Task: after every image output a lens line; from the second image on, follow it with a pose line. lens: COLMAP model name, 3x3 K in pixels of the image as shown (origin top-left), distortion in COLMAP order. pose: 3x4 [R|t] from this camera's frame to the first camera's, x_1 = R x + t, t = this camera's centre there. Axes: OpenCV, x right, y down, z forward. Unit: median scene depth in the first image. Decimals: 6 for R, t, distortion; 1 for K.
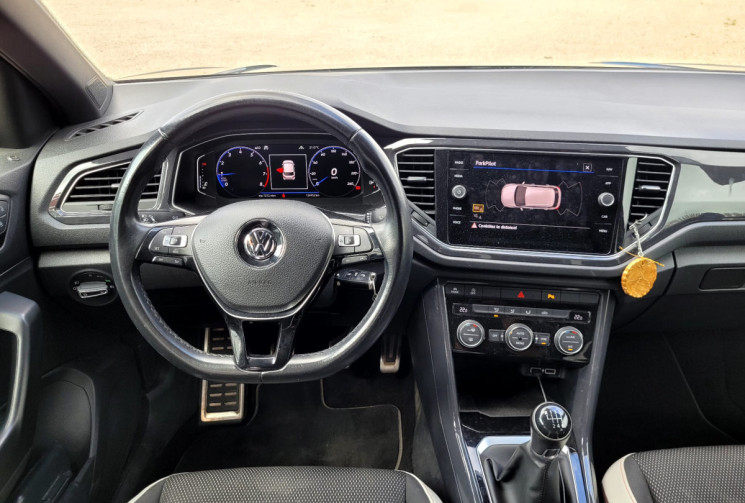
lens RADIAL K [[564.5, 0, 374.0], [0, 564.5, 242.5], [0, 0, 1]] dist [0.023904, -0.003575]
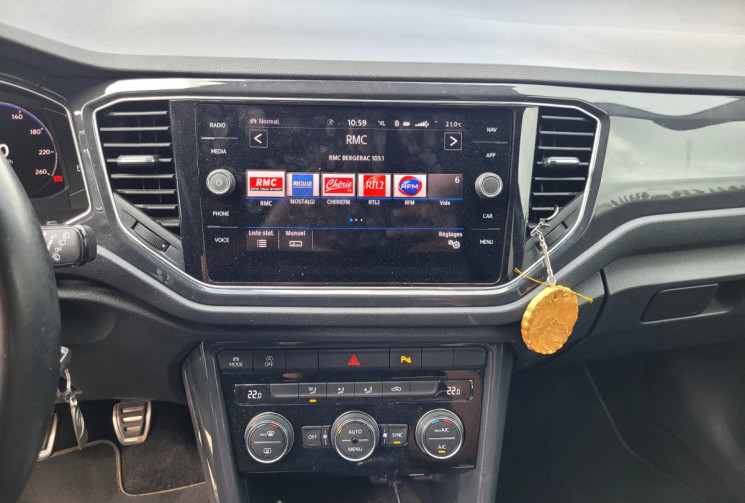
lens RADIAL K [[564.5, 0, 374.0], [0, 564.5, 242.5], [0, 0, 1]] dist [0.023904, -0.003575]
pose [[0.985010, -0.062354, 0.160831, 0.201464], [0.055348, 0.997328, 0.047689, -0.050871], [-0.163375, -0.038072, 0.985829, 0.460073]]
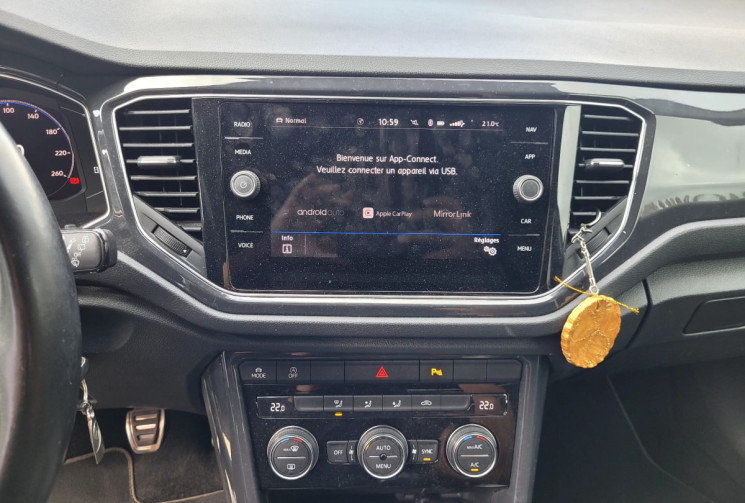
lens RADIAL K [[565.8, 0, 372.4], [0, 565.8, 247.5], [0, 0, 1]] dist [0.018800, -0.000335]
pose [[0.987742, -0.057505, 0.145120, 0.184706], [0.051281, 0.997612, 0.046274, -0.051347], [-0.147434, -0.038265, 0.988331, 0.490189]]
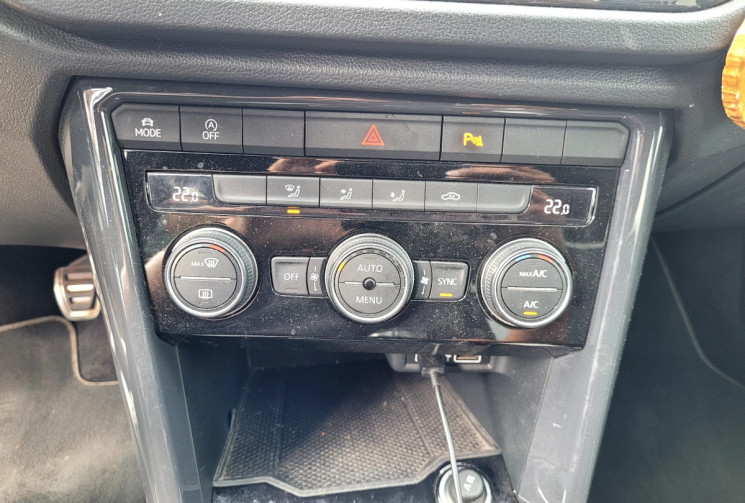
lens RADIAL K [[584.4, 0, 376.9], [0, 584.4, 252.3], [0, 0, 1]] dist [0.003593, 0.000312]
pose [[0.991429, -0.042153, 0.123656, 0.227510], [0.016244, 0.978946, 0.203473, 0.091610], [-0.129630, -0.199720, 0.971240, 0.712249]]
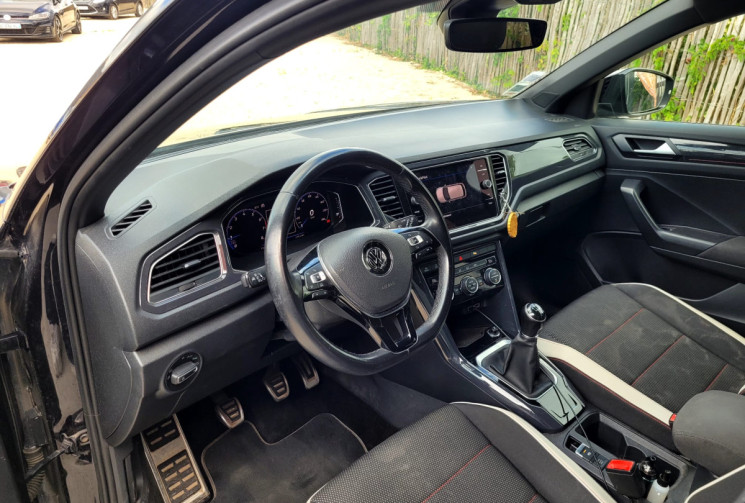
lens RADIAL K [[564.5, 0, 374.0], [0, 564.5, 242.5], [0, 0, 1]] dist [0.023904, -0.003575]
pose [[0.743534, -0.263146, 0.614744, -0.830012], [0.316900, 0.948190, 0.022589, -0.053664], [-0.588839, 0.178017, 0.788403, -0.045290]]
